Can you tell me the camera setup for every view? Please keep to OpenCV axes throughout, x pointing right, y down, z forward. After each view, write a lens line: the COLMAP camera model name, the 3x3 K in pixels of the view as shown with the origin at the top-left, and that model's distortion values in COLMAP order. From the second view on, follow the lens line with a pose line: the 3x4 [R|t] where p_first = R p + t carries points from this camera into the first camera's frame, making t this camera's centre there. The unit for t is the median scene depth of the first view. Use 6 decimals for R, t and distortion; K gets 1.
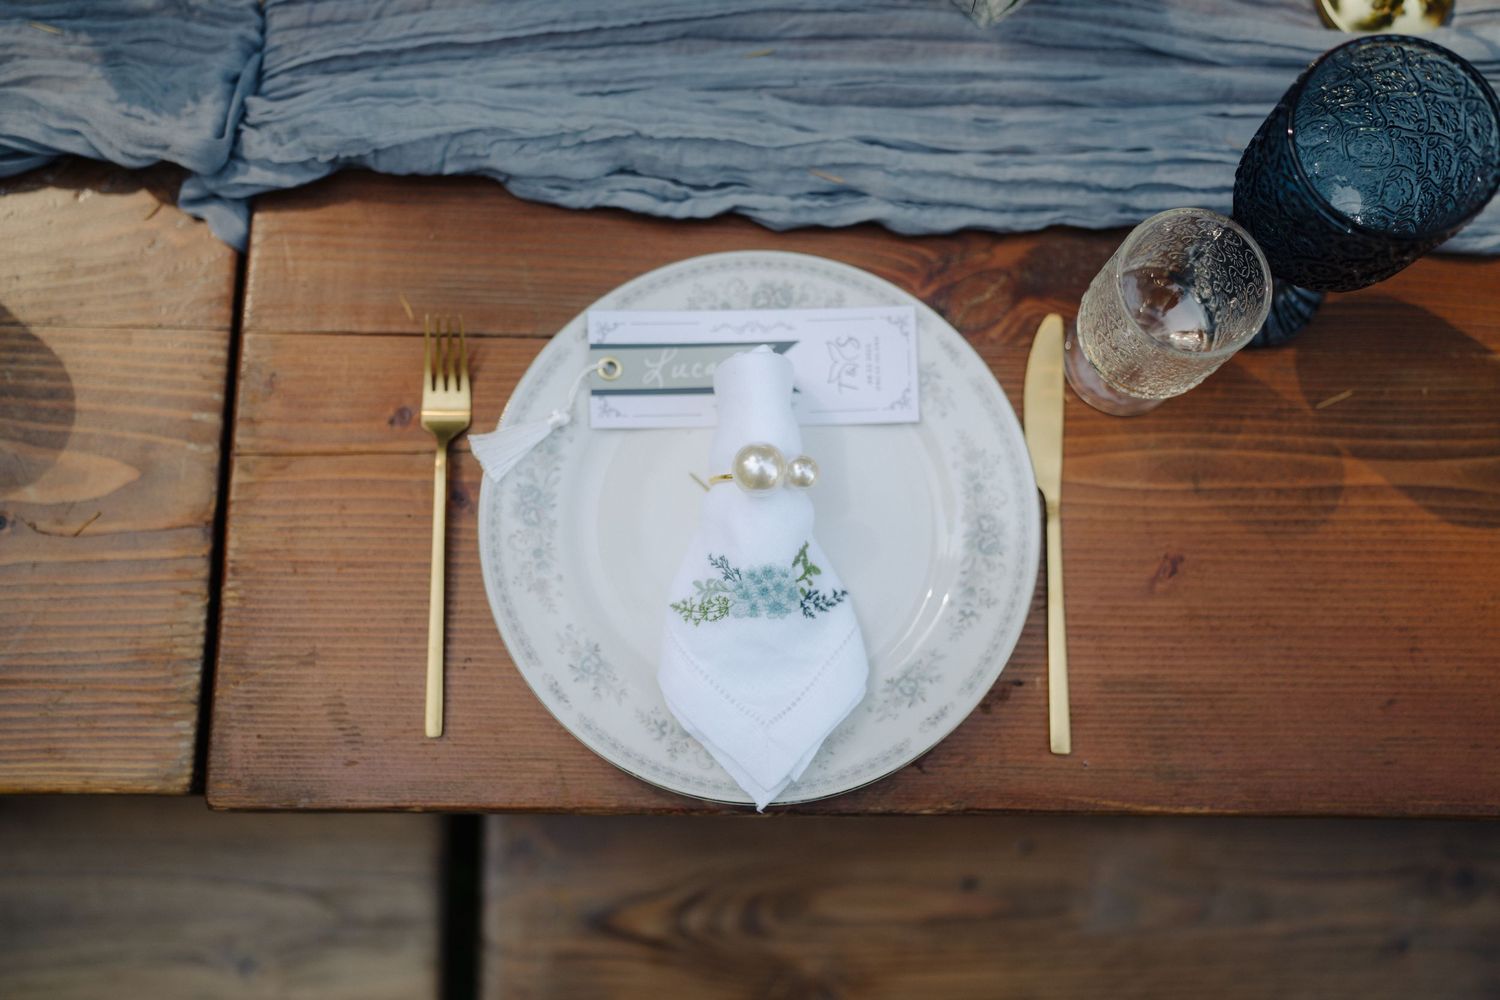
lens RADIAL K [[1443.6, 0, 750.0], [0, 1443.6, 500.0], [0, 0, 1]] dist [-0.027547, 0.178232]
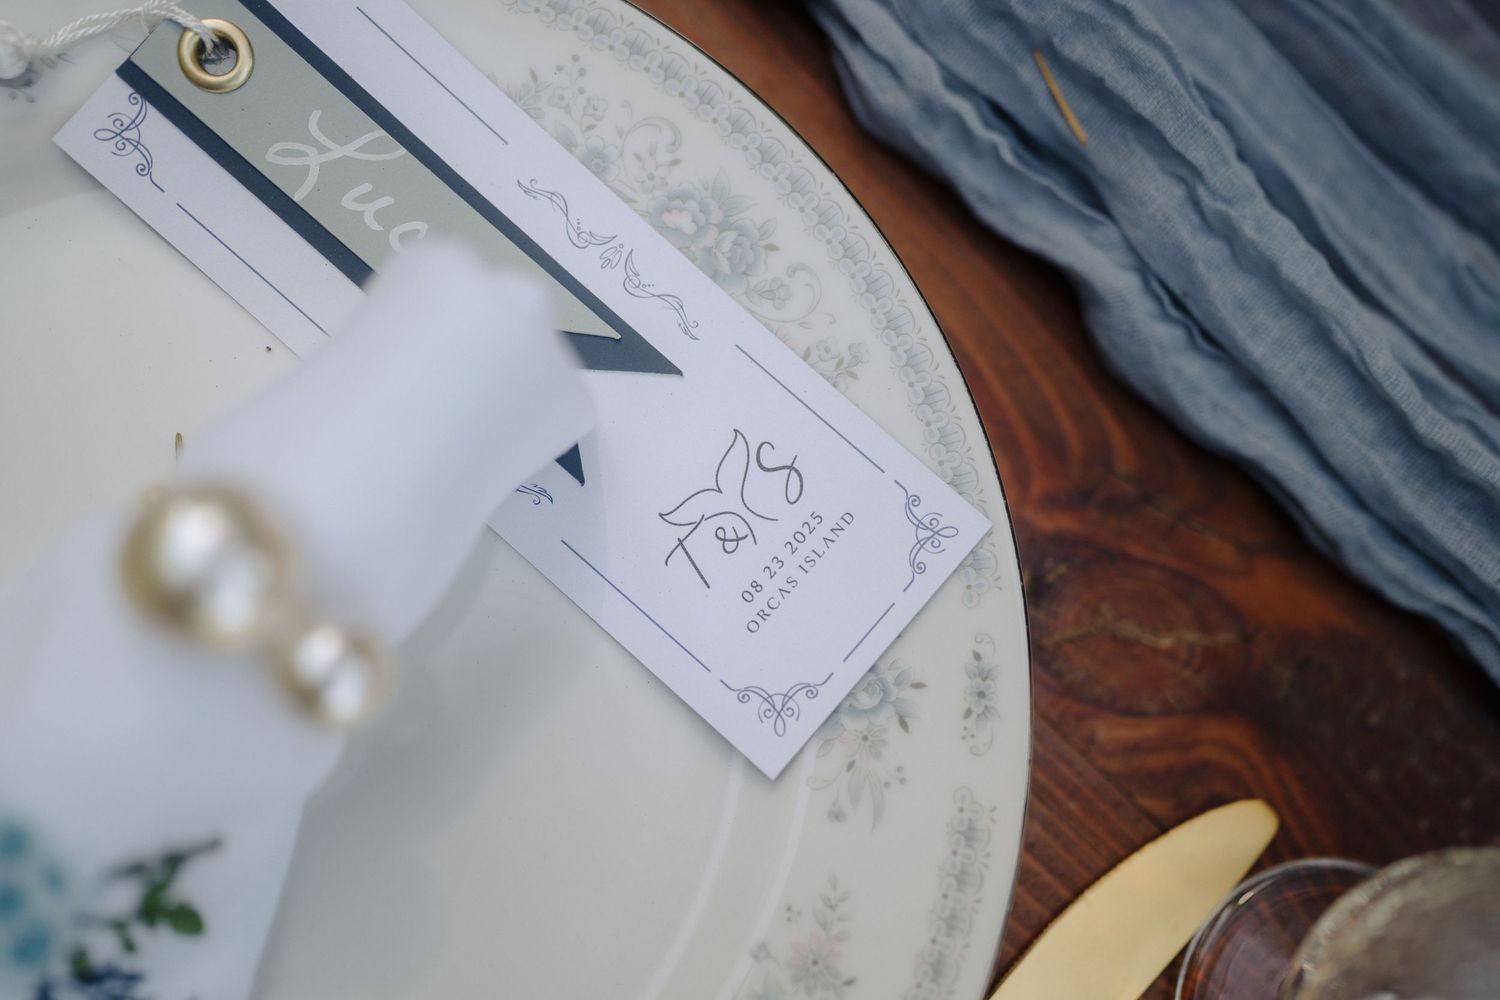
lens RADIAL K [[1551.6, 0, 750.0], [0, 1551.6, 500.0], [0, 0, 1]] dist [0.108848, 0.001182]
pose [[0.731754, 0.679639, -0.051253, 0.084891], [-0.681250, 0.731640, -0.024515, -0.088090], [0.020838, 0.052855, 0.998385, 0.611041]]
